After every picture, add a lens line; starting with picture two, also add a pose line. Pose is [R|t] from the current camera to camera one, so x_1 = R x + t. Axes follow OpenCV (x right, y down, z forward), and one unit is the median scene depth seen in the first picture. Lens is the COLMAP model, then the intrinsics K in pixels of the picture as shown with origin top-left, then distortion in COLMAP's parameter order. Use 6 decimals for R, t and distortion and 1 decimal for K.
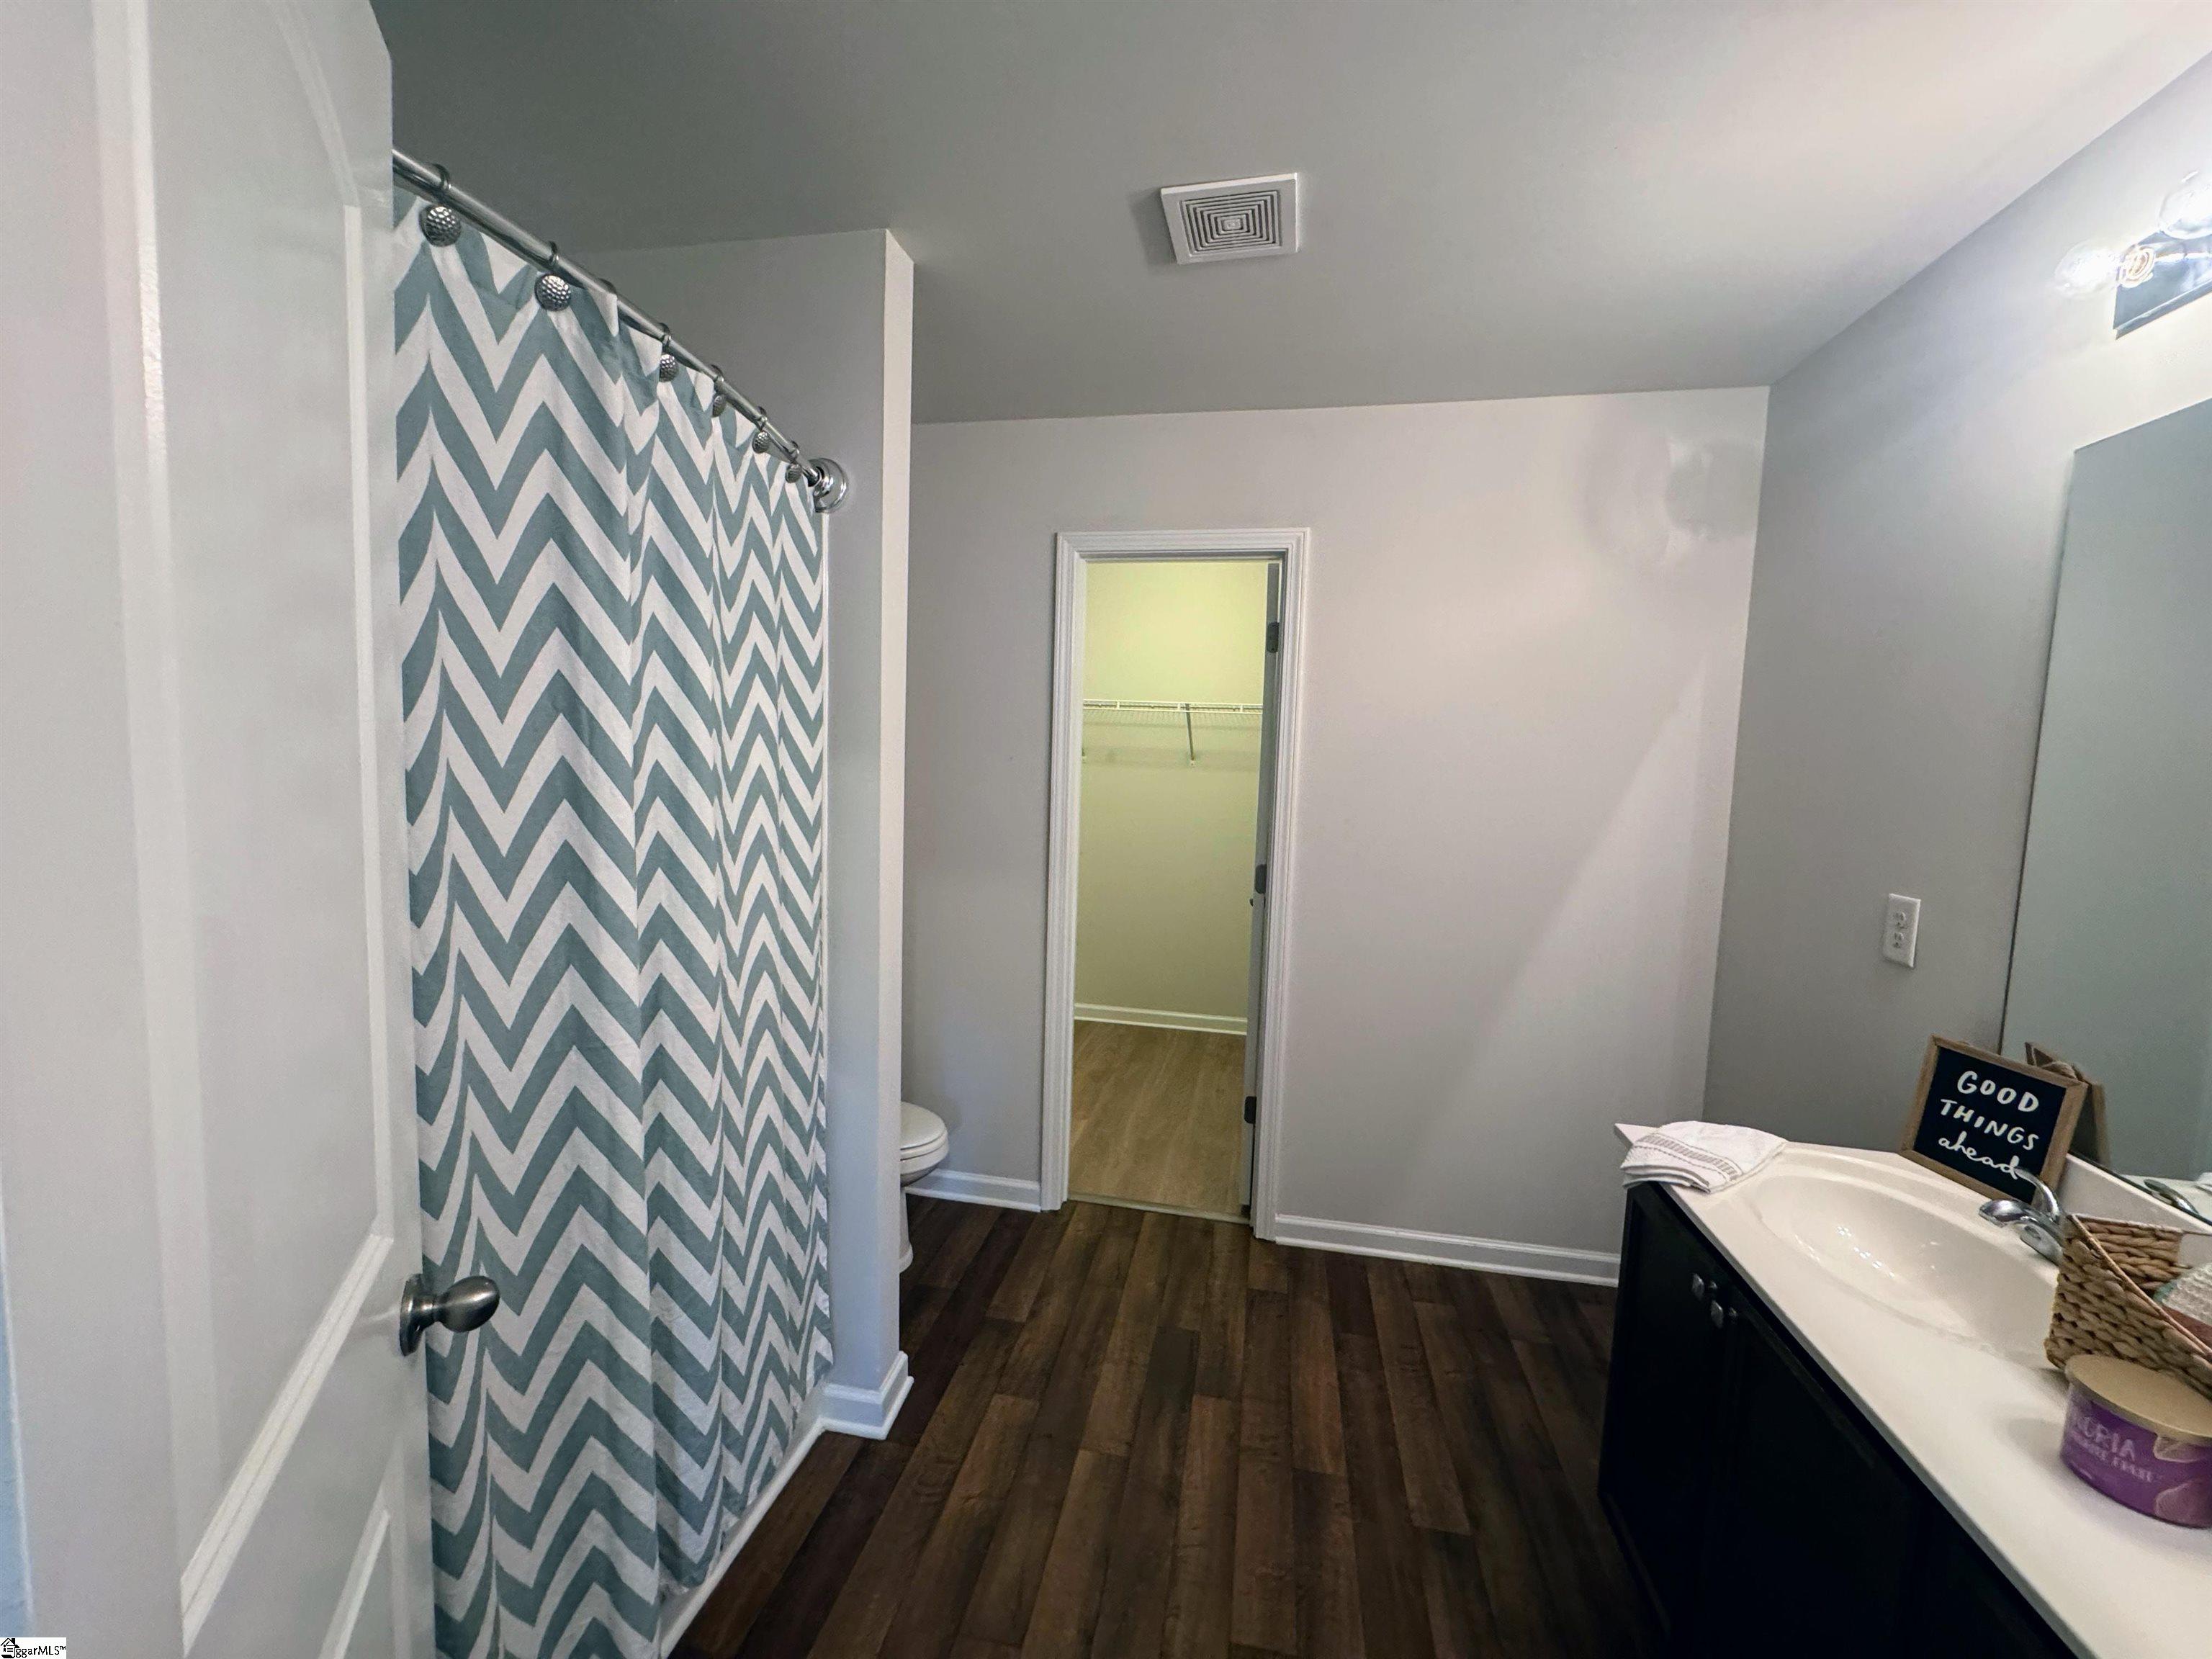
lens RADIAL K [[886.8, 0, 1101.1], [0, 886.8, 831.4], [0, 0, 1]] dist [-0.003116, 0.000056]
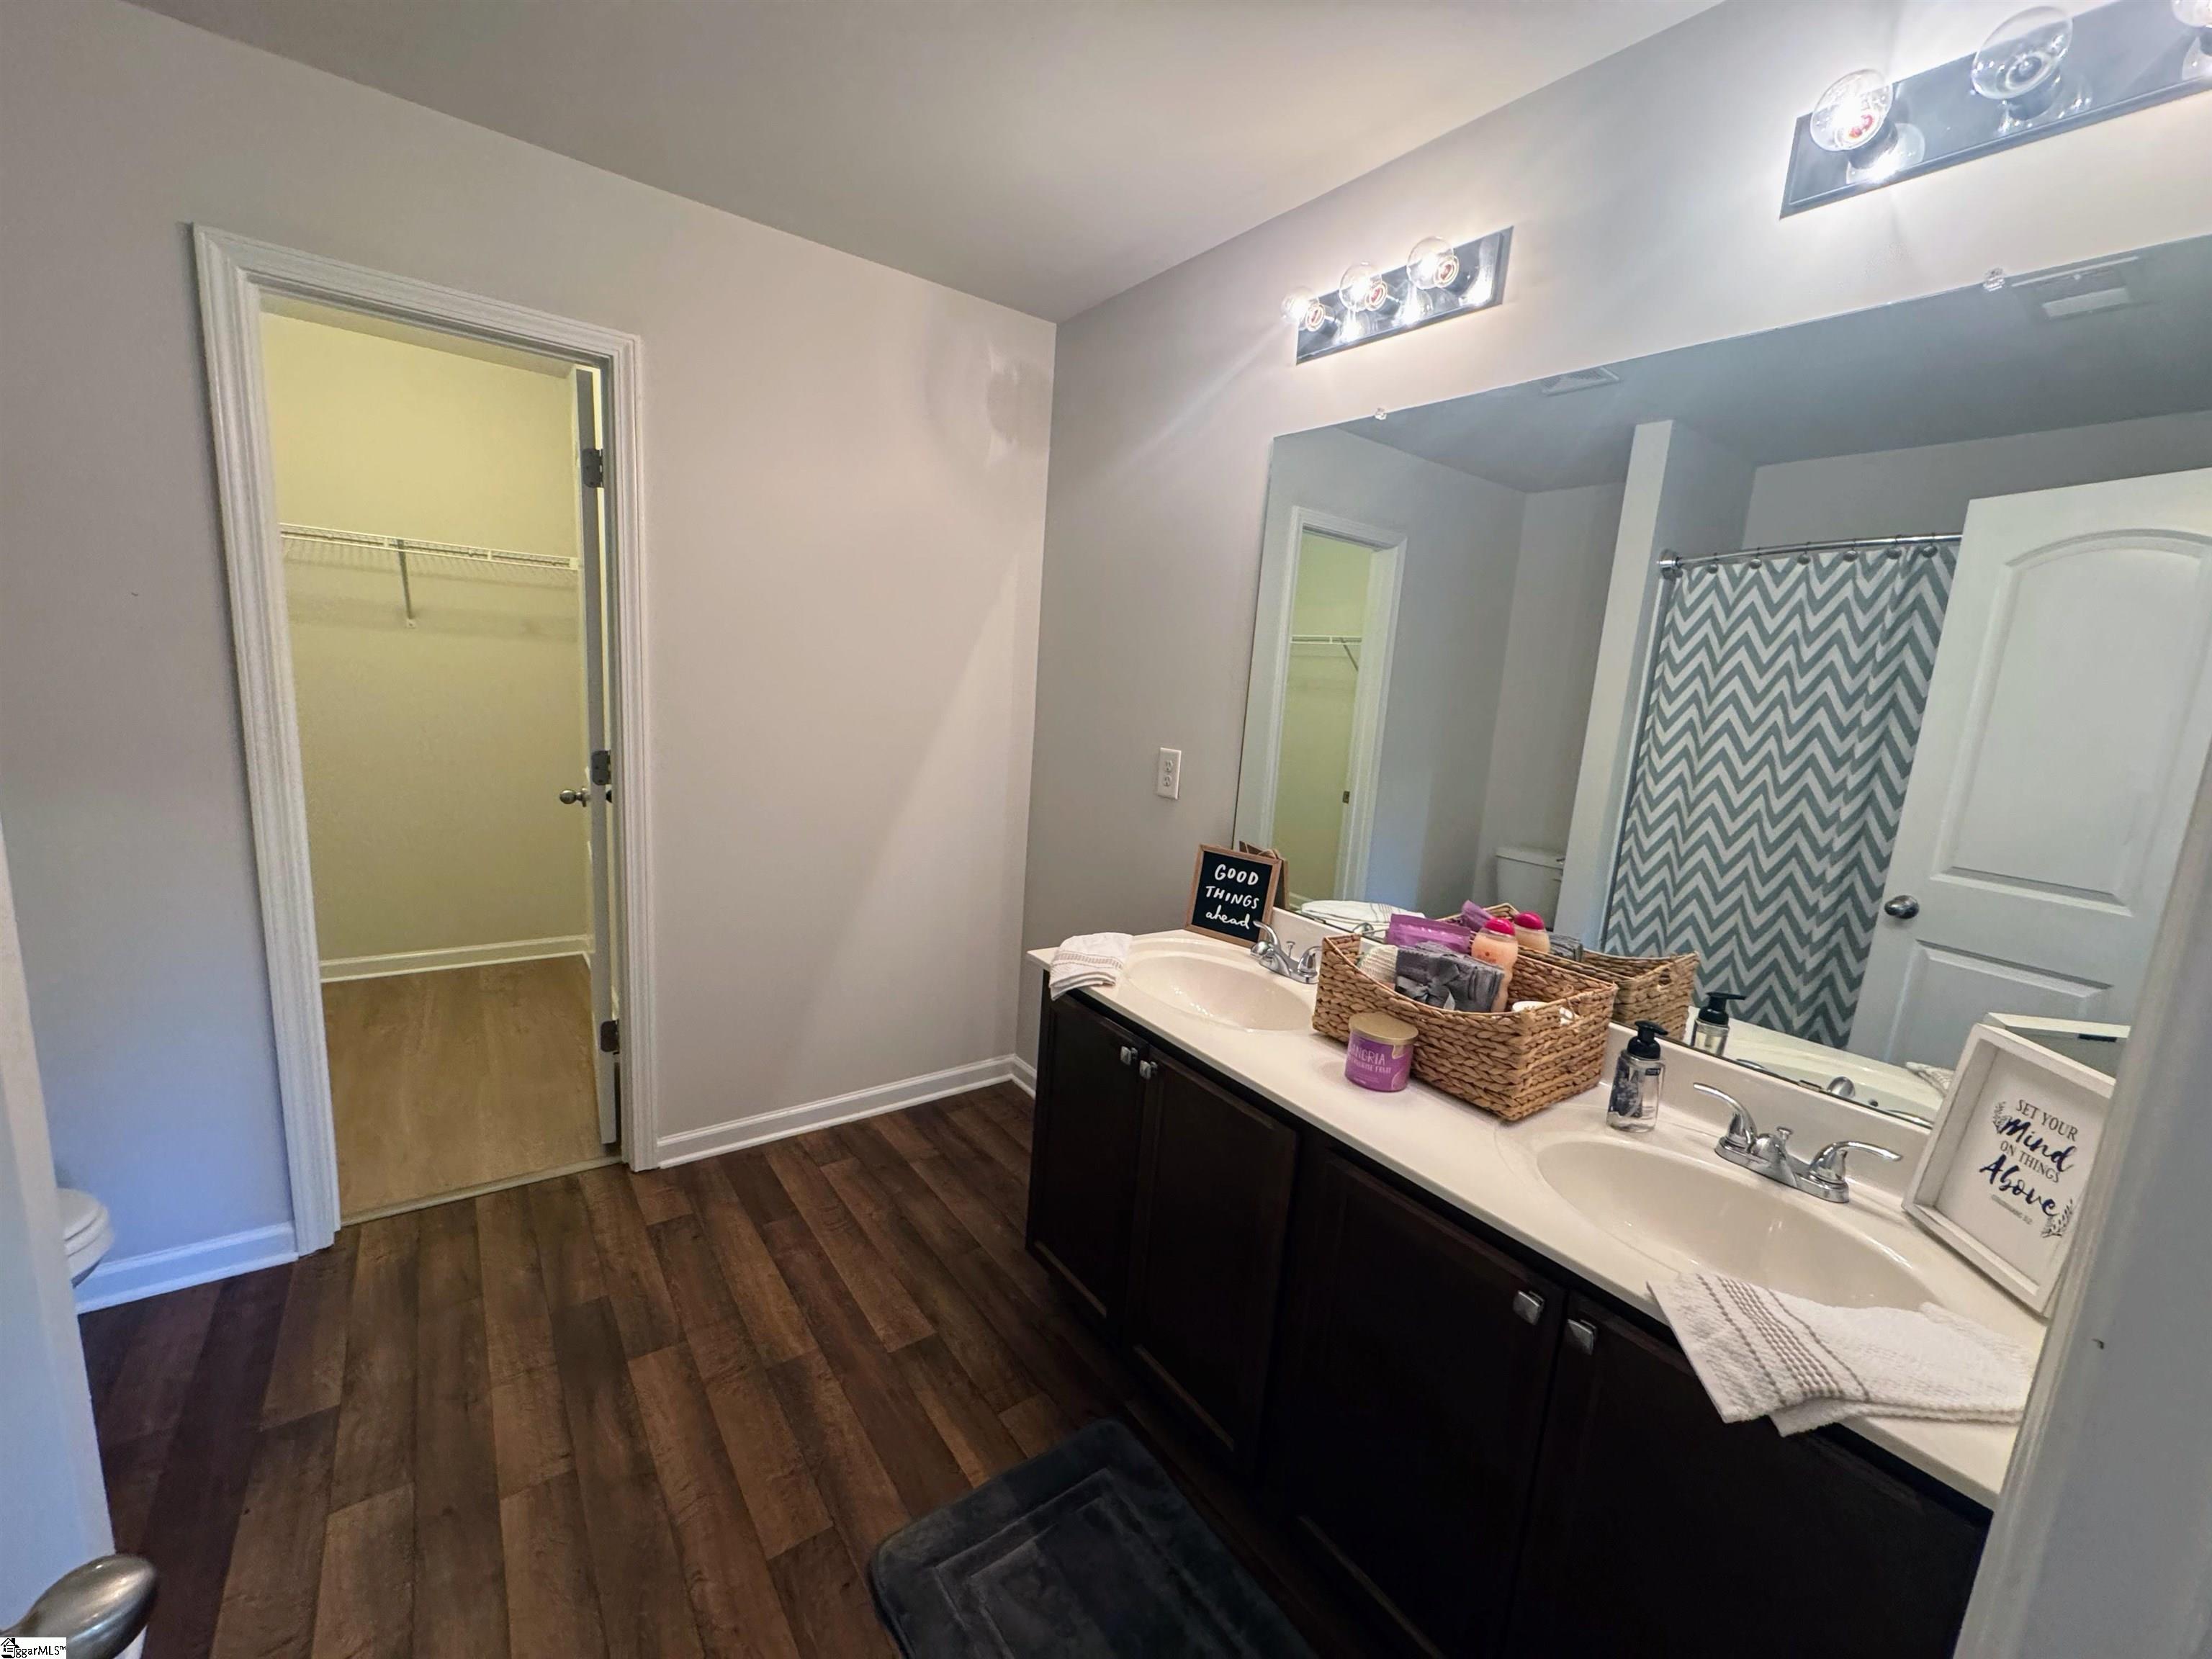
lens RADIAL K [[886.8, 0, 1100.1], [0, 886.8, 834.8], [0, 0, 1]] dist [-0.003116, 0.000056]
pose [[0.668535, -0.115009, 0.734734, -0.162460], [0.015183, 0.989874, 0.141132, 0.006857], [-0.743526, -0.083196, 0.663512, 0.117861]]
